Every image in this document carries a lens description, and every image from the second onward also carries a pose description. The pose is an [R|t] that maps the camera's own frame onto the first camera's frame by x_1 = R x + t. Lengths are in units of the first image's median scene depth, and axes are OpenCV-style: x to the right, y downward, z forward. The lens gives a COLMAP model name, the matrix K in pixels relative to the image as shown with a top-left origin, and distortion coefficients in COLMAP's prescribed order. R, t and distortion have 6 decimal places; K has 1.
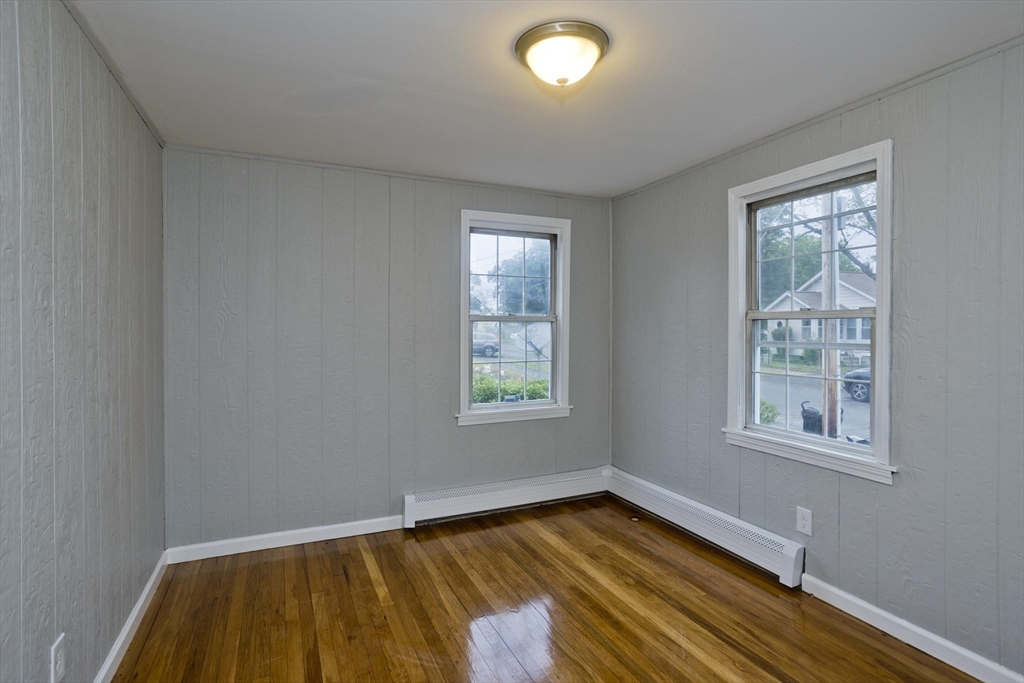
lens RADIAL K [[503.6, 0, 507.5], [0, 503.6, 334.4], [0, 0, 1]] dist [-0.049390, 0.029359]
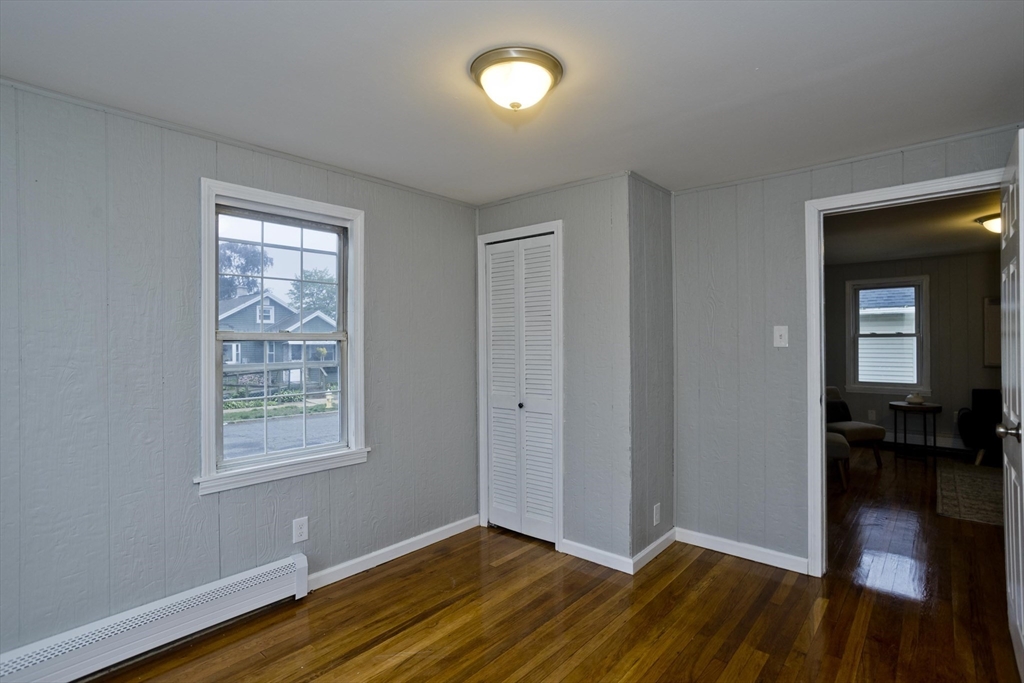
lens RADIAL K [[517.0, 0, 512.2], [0, 517.0, 338.1], [0, 0, 1]] dist [-0.056039, 0.033656]
pose [[-0.428404, 0.010189, 0.903530, -0.723974], [0.022075, 0.999756, -0.000808, -0.030324], [-0.903318, 0.019599, -0.428524, 1.283449]]
